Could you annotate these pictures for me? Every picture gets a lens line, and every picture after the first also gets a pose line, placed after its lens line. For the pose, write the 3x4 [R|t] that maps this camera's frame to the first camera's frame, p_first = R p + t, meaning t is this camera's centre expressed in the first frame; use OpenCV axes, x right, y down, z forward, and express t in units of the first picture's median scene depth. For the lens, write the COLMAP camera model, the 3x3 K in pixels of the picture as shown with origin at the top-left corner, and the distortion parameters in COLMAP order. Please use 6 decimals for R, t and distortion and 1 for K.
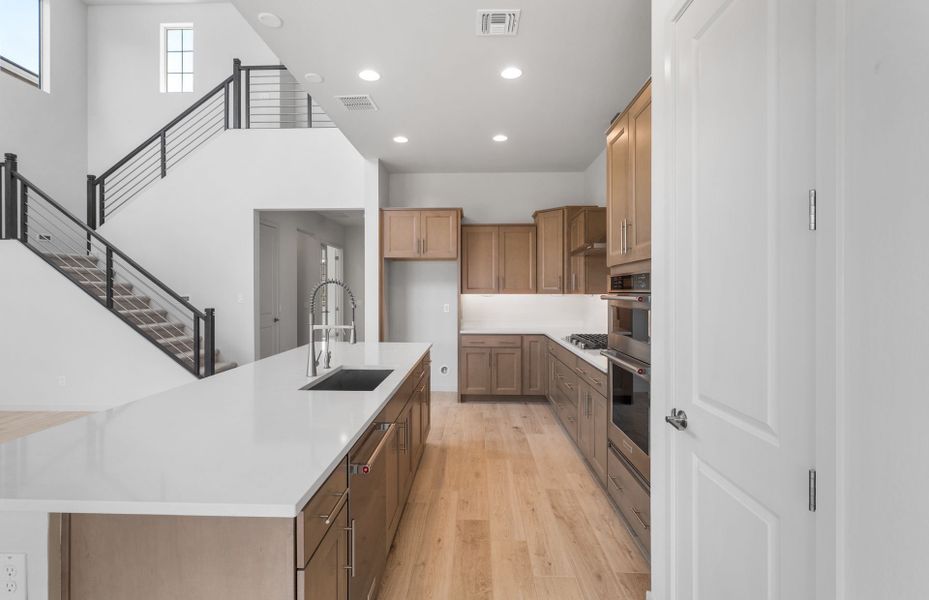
lens RADIAL K [[435.6, 0, 461.0], [0, 435.6, 290.7], [0, 0, 1]] dist [-0.001514, -0.000312]
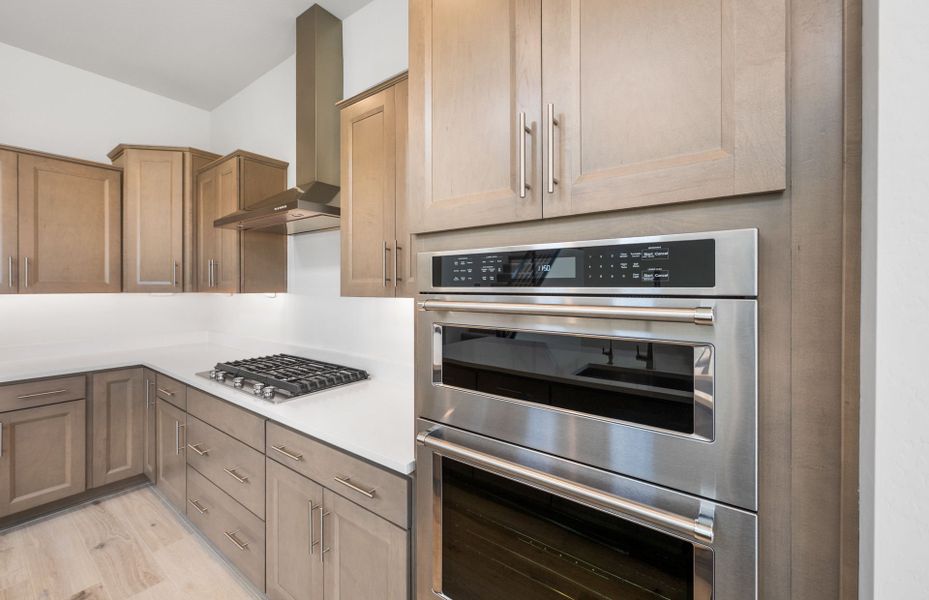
lens RADIAL K [[373.6, 0, 464.0], [0, 373.6, 287.8], [0, 0, 1]] dist [-0.000799, -0.000069]
pose [[0.564700, -0.000241, 0.825296, 0.027964], [-0.000755, 0.999999, 0.000808, -0.000415], [-0.825296, -0.001079, 0.564700, 0.386503]]
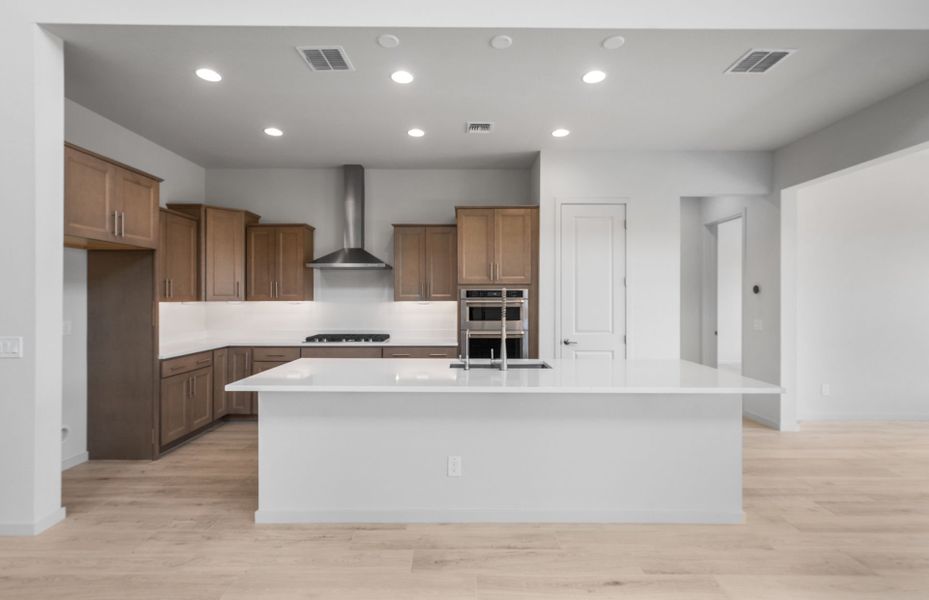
lens RADIAL K [[429.2, 0, 462.3], [0, 429.2, 296.8], [0, 0, 1]] dist [0.001928, 0.000410]
pose [[-0.039098, 0.003364, 0.999230, -0.714424], [0.000294, 0.999994, -0.003355, 0.000572], [-0.999235, 0.000162, -0.039099, 0.548214]]
